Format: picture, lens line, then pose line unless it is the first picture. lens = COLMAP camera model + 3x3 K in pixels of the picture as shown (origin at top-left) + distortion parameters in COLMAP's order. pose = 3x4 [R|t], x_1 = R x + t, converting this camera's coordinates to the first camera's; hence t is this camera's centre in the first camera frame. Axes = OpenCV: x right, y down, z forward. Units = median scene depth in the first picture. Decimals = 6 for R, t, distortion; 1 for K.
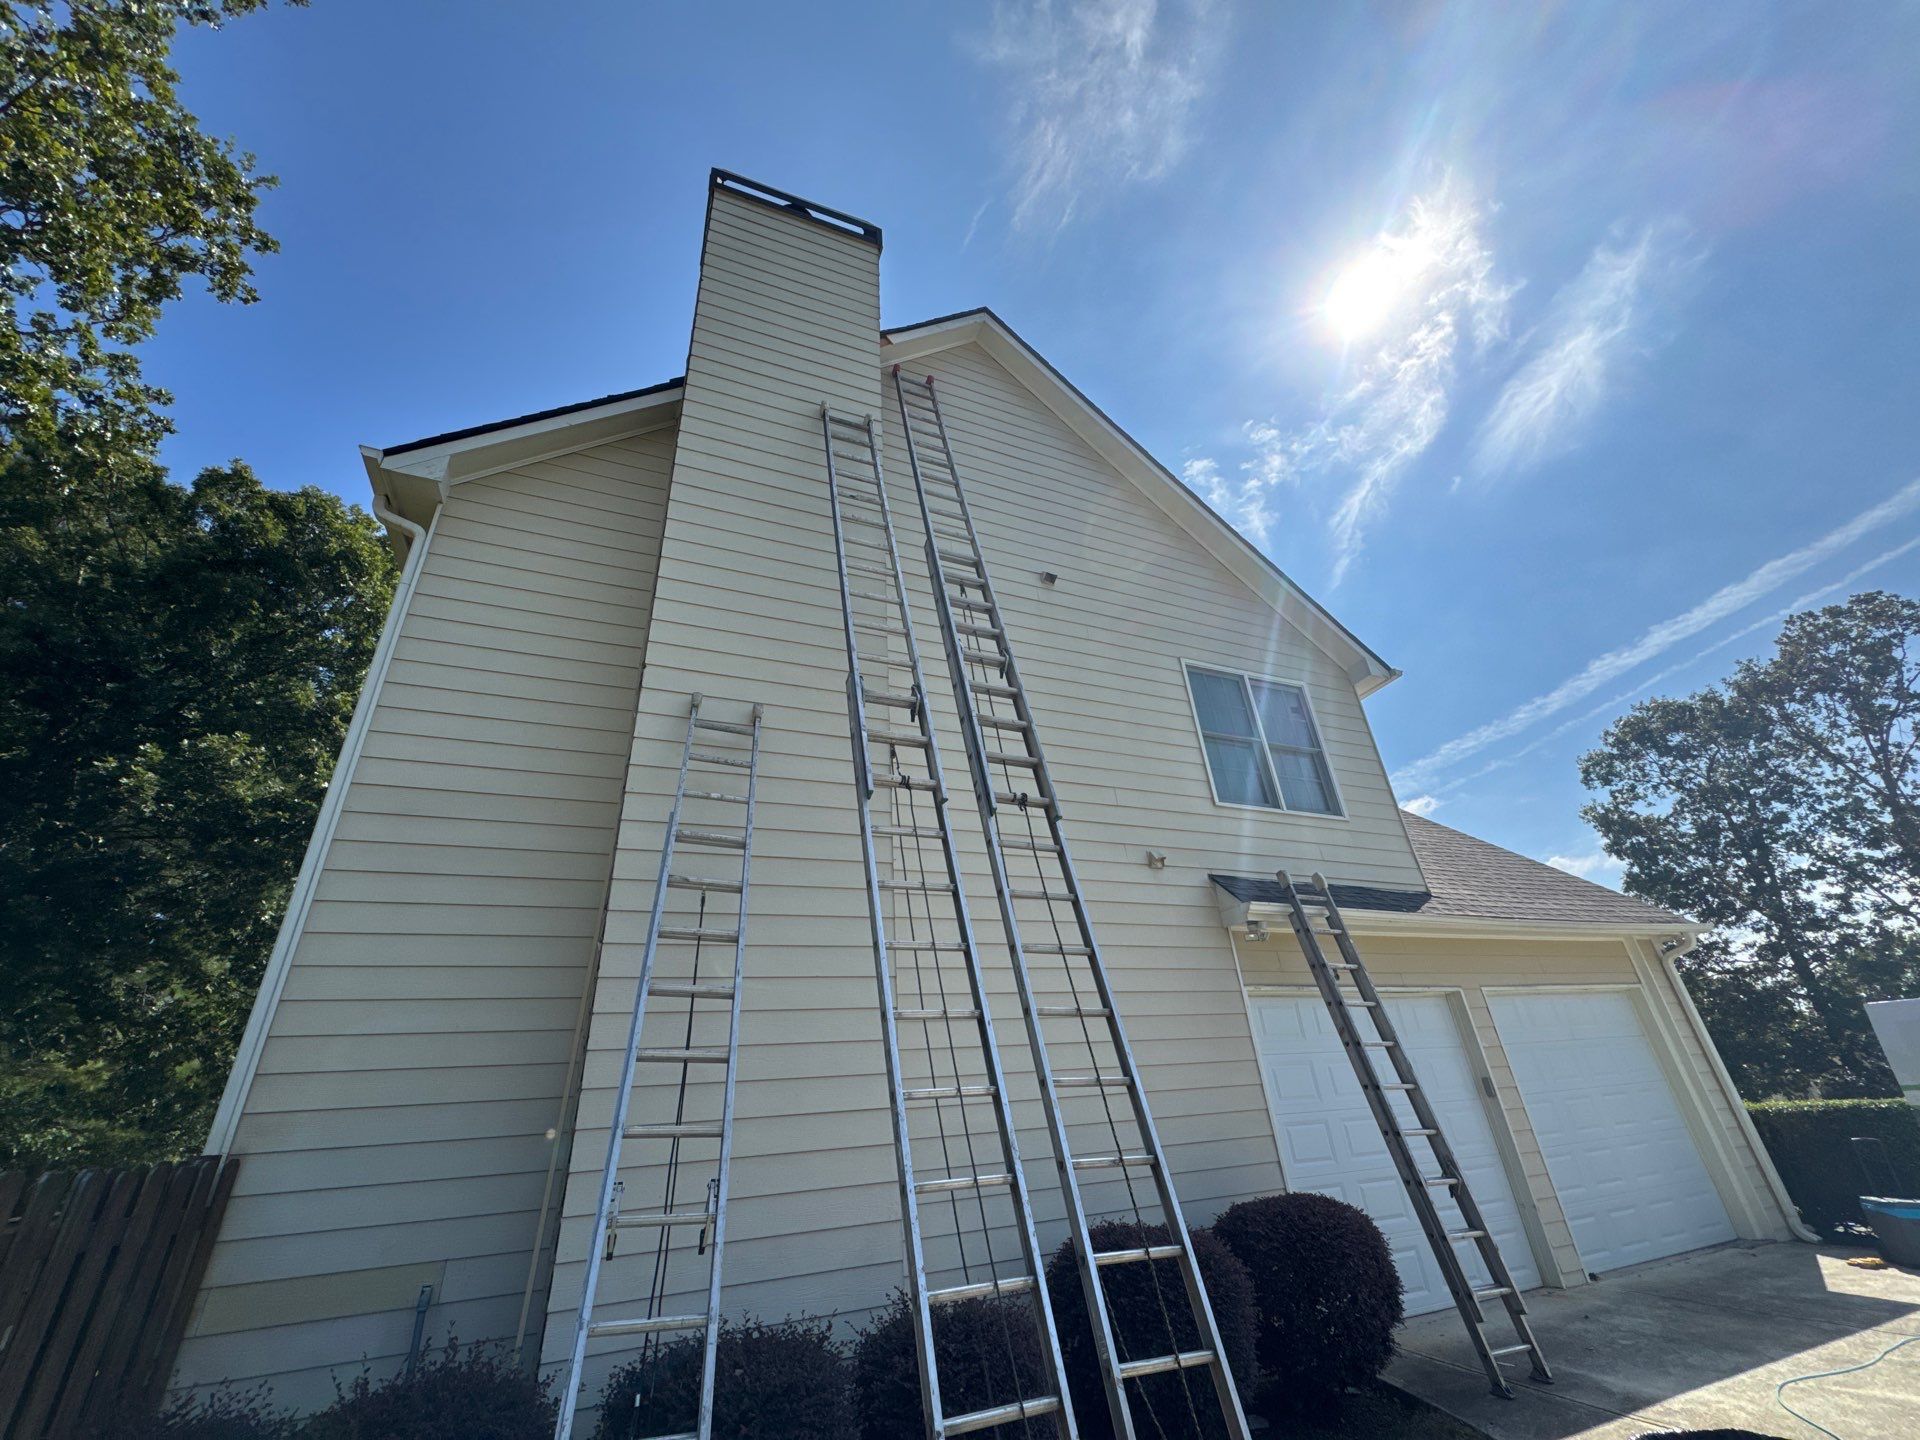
lens RADIAL K [[758.4, 0, 966.2], [0, 758.4, 726.3], [0, 0, 1]] dist [-0.002300, -0.000365]
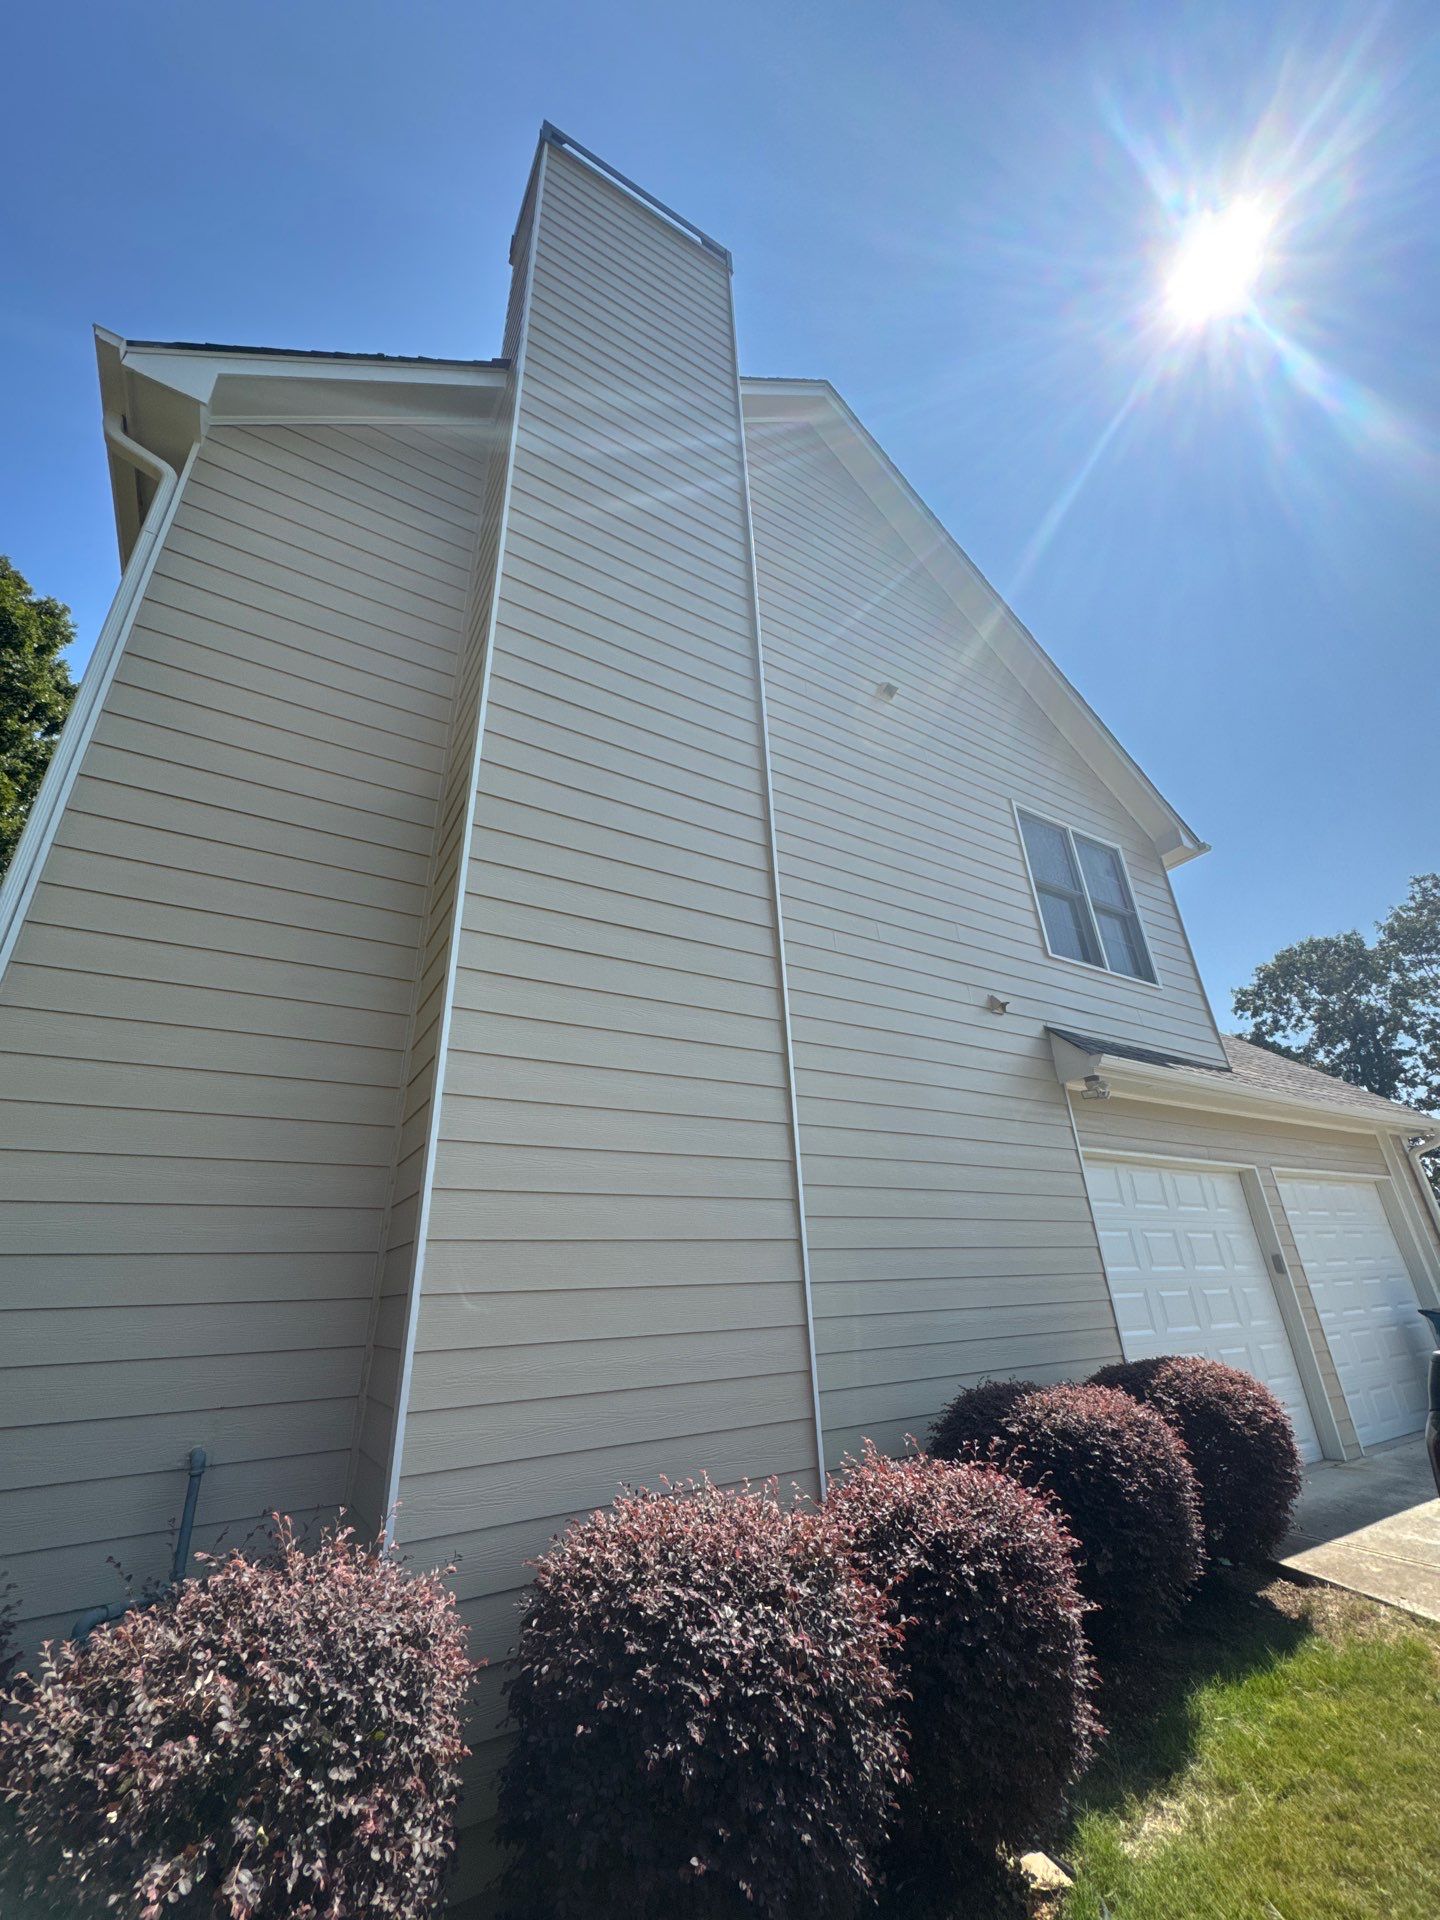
lens RADIAL K [[758.4, 0, 715.9], [0, 758.4, 965.8], [0, 0, 1]] dist [-0.002300, -0.000365]
pose [[0.989356, 0.082958, 0.119552, -0.179998], [-0.089131, 0.994899, 0.047241, 0.108136], [-0.115023, -0.057394, 0.991703, 0.130050]]
